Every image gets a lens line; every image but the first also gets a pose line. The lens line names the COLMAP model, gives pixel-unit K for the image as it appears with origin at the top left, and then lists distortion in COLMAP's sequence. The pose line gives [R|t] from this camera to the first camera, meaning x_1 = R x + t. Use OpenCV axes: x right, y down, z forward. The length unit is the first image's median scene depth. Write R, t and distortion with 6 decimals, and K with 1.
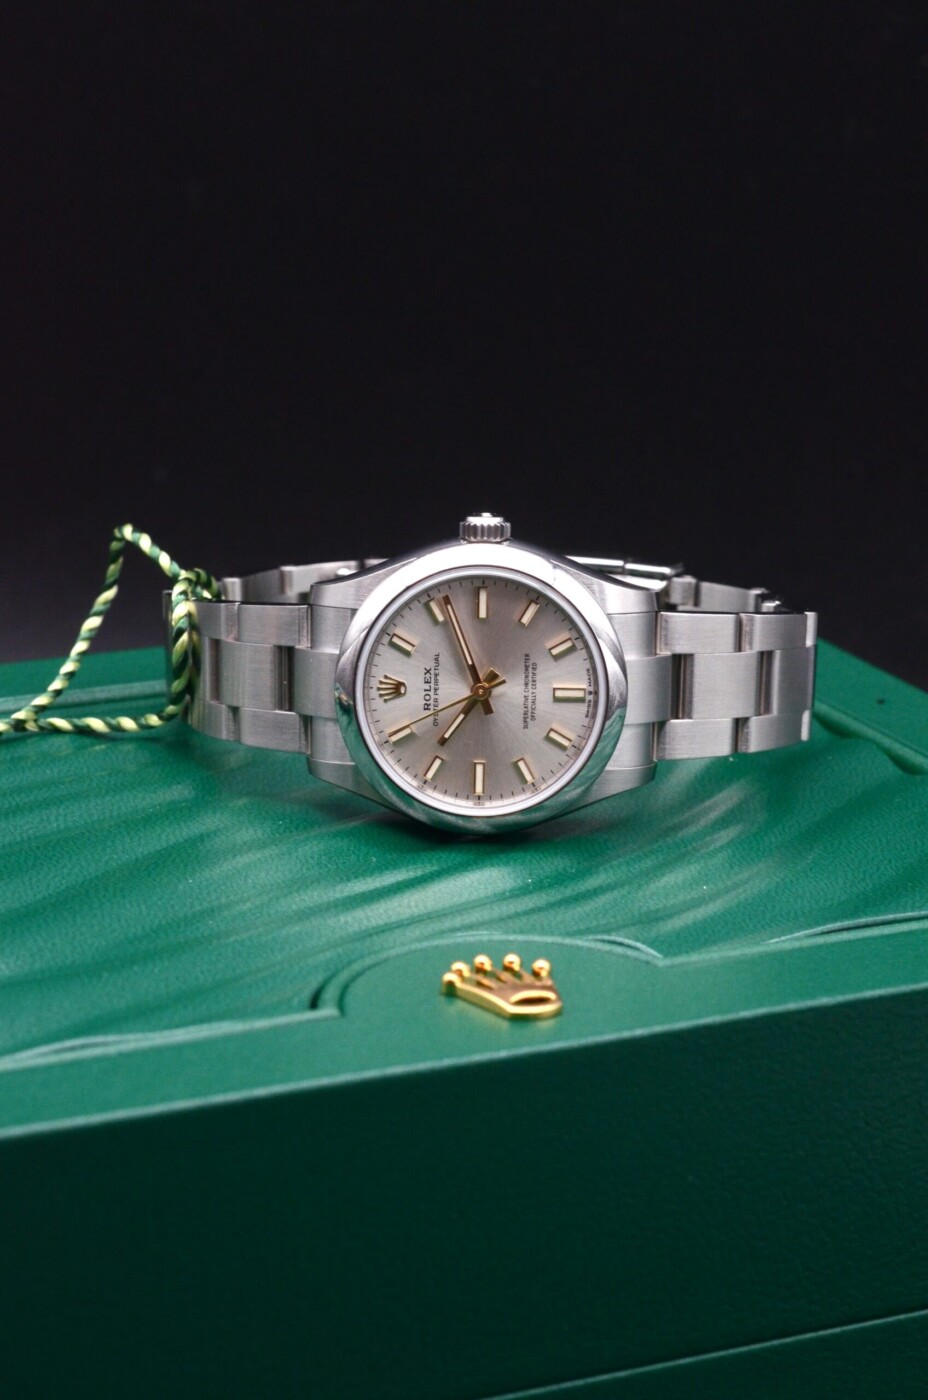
lens RADIAL K [[4600.4, 0, 464.0], [0, 4600.4, 700.0], [0, 0, 1]] dist [-0.002037, 0.067985]
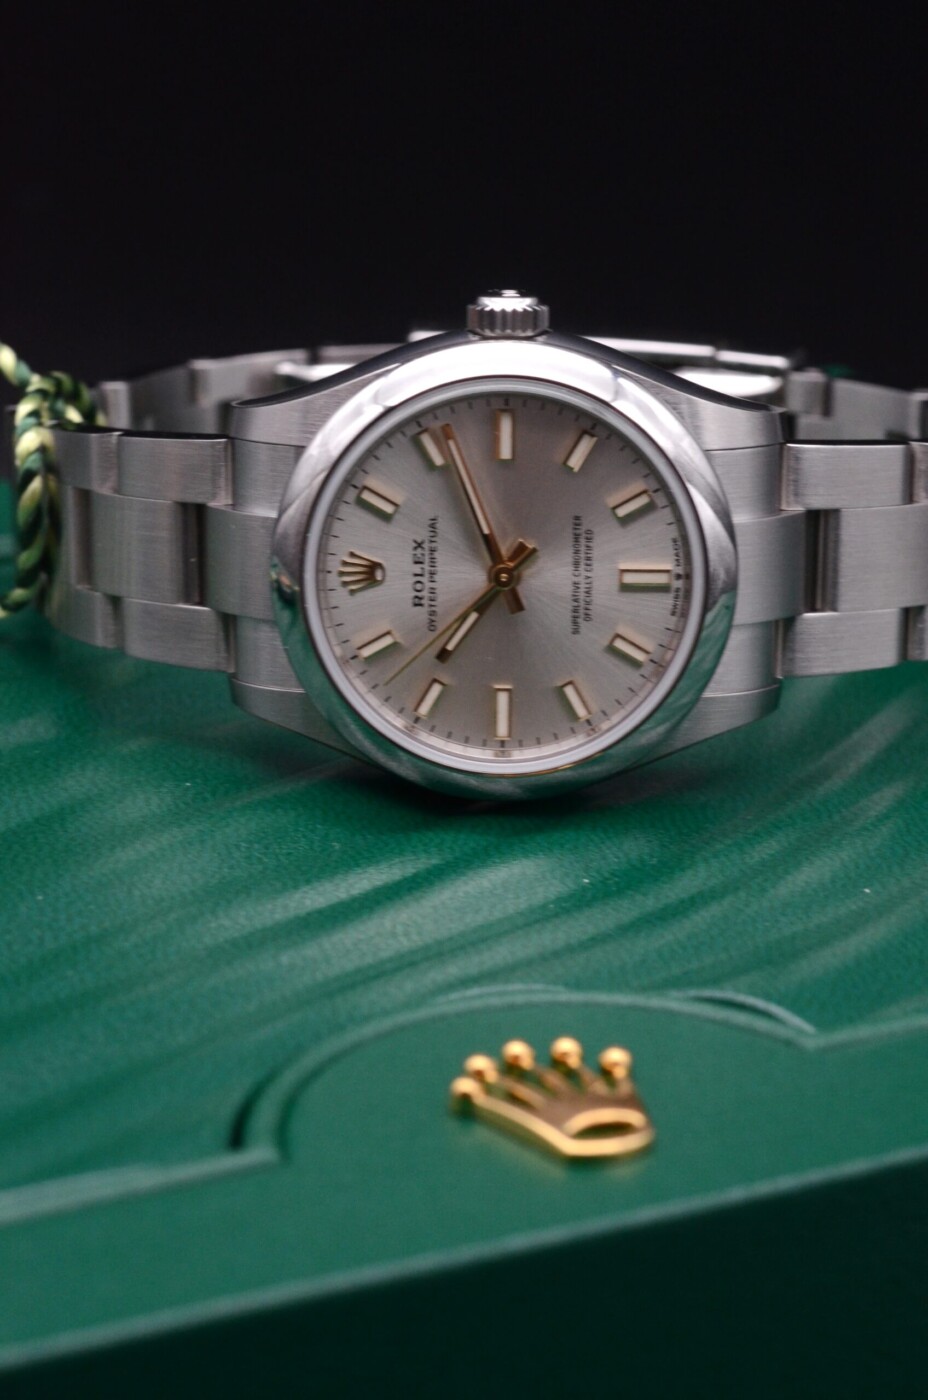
lens RADIAL K [[4600.4, 0, 464.0], [0, 4600.4, 700.0], [0, 0, 1]] dist [-0.002037, 0.067985]
pose [[0.999928, -0.010837, 0.005182, -0.005200], [0.010437, 0.997362, 0.071839, -0.030088], [-0.005946, -0.071780, 0.997403, 0.373773]]
